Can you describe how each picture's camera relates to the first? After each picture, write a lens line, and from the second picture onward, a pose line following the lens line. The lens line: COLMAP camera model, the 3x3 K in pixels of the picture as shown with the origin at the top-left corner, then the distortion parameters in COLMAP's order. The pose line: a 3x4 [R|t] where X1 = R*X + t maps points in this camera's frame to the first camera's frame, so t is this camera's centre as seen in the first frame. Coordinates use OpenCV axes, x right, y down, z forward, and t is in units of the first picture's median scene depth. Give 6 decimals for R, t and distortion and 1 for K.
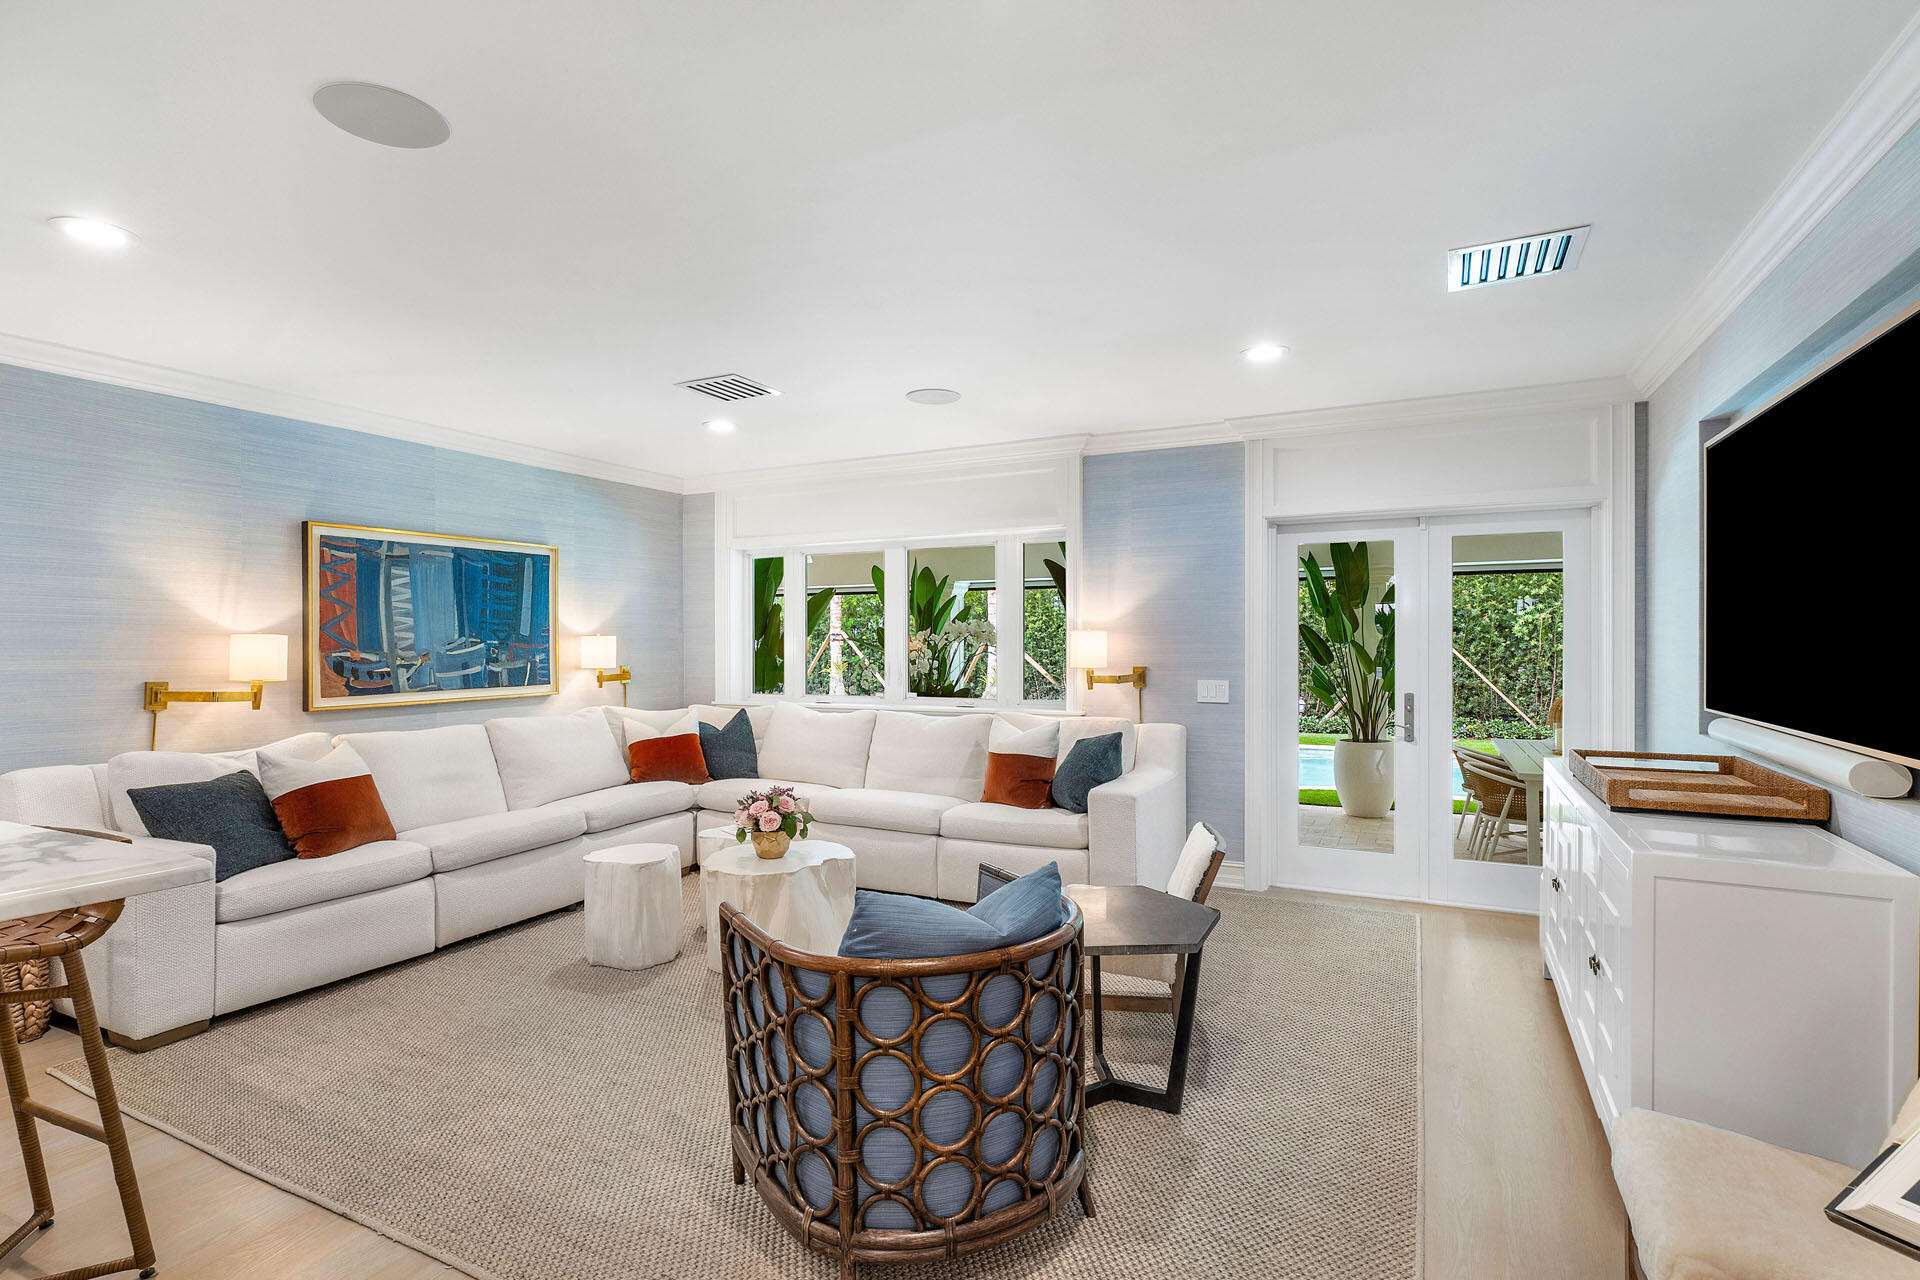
lens RADIAL K [[957.3, 0, 961.8], [0, 957.3, 624.7], [0, 0, 1]] dist [-0.002623, 0.001753]
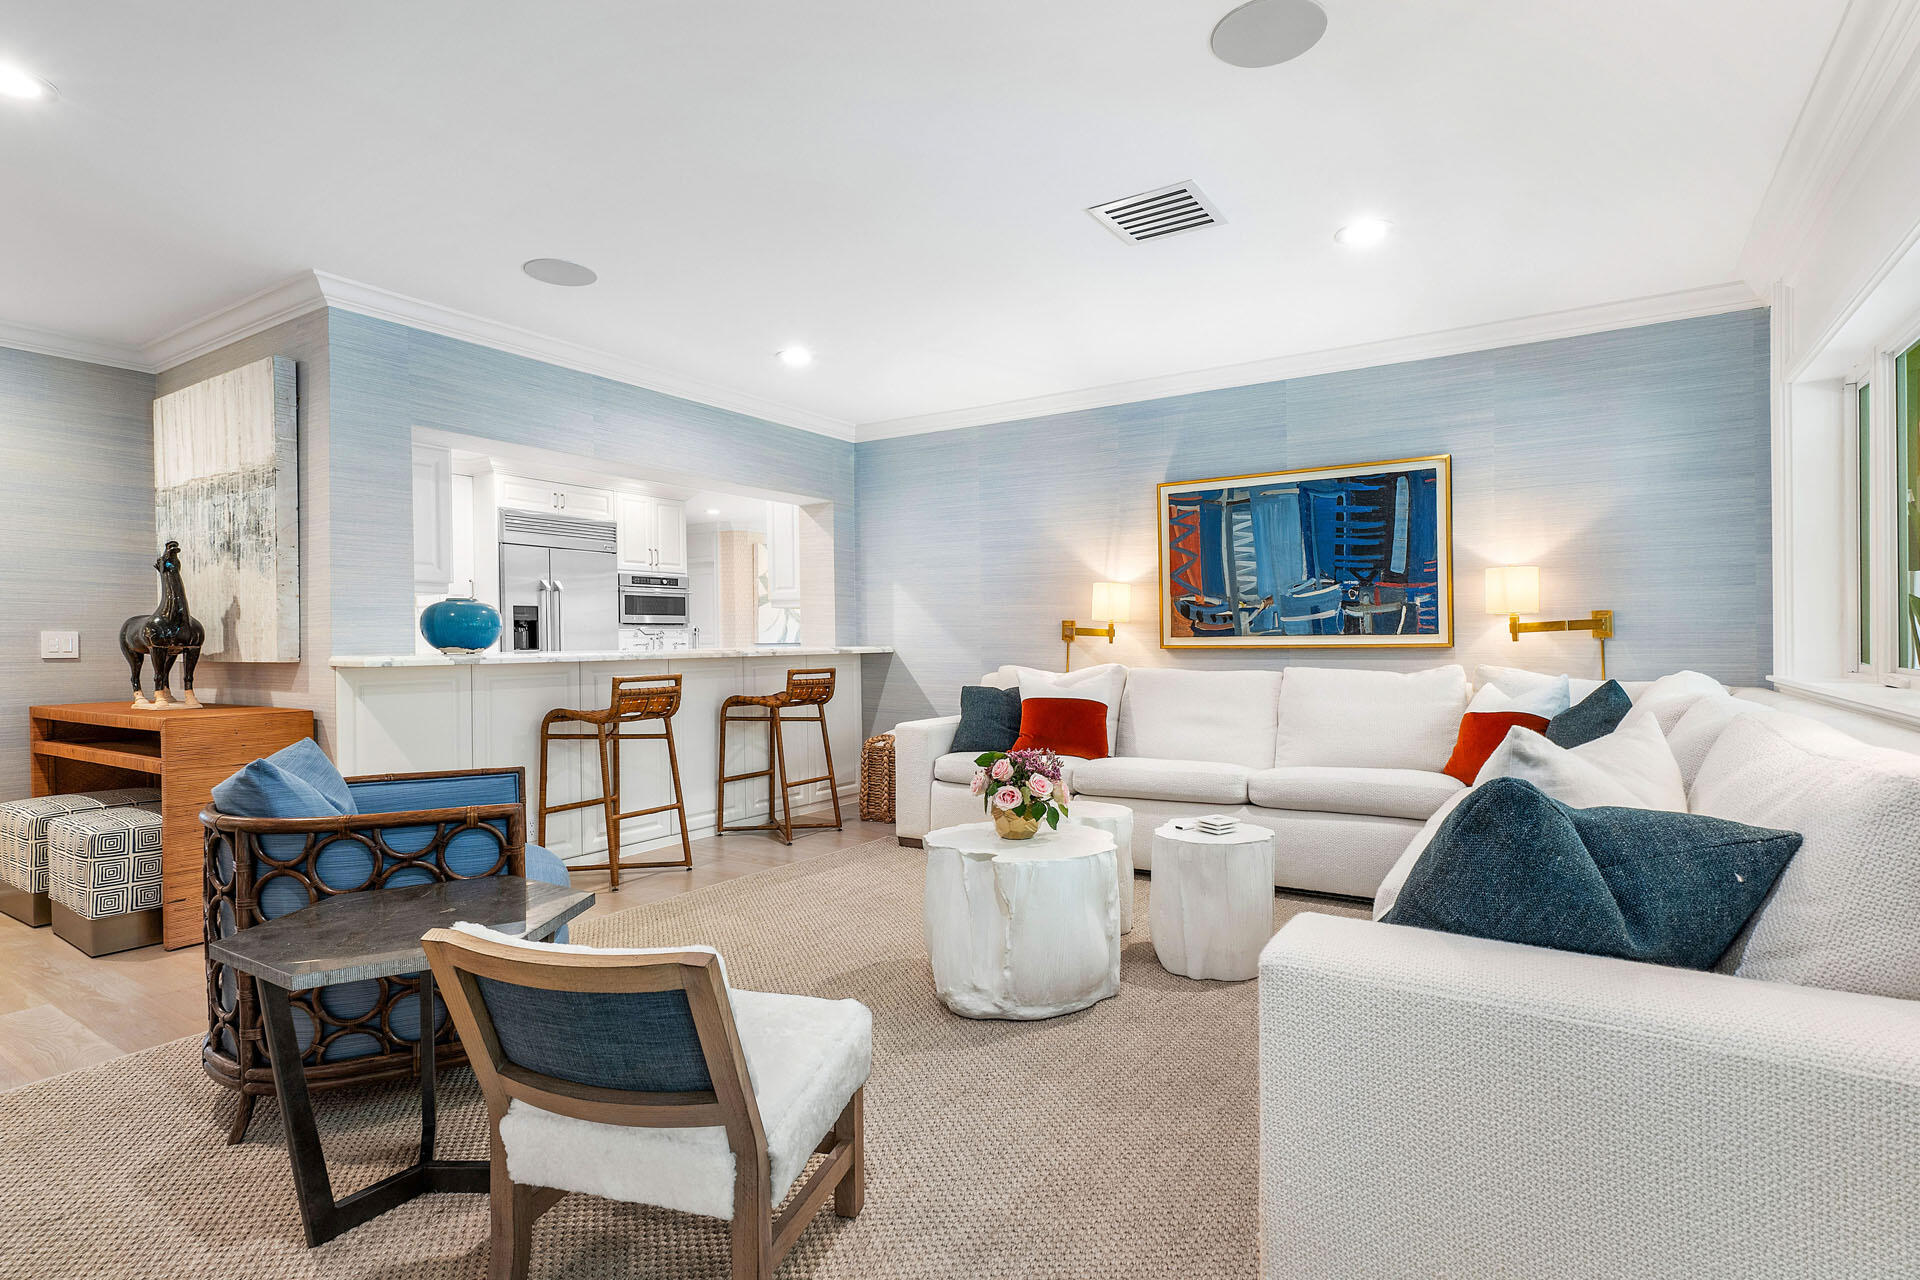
lens RADIAL K [[957.3, 0, 967.9], [0, 957.3, 637.6], [0, 0, 1]] dist [-0.002623, 0.001753]
pose [[-0.107341, 0.004742, -0.994211, 0.452866], [0.023677, 0.999717, 0.002212, 0.063872], [0.993940, -0.023303, -0.107423, 0.820801]]
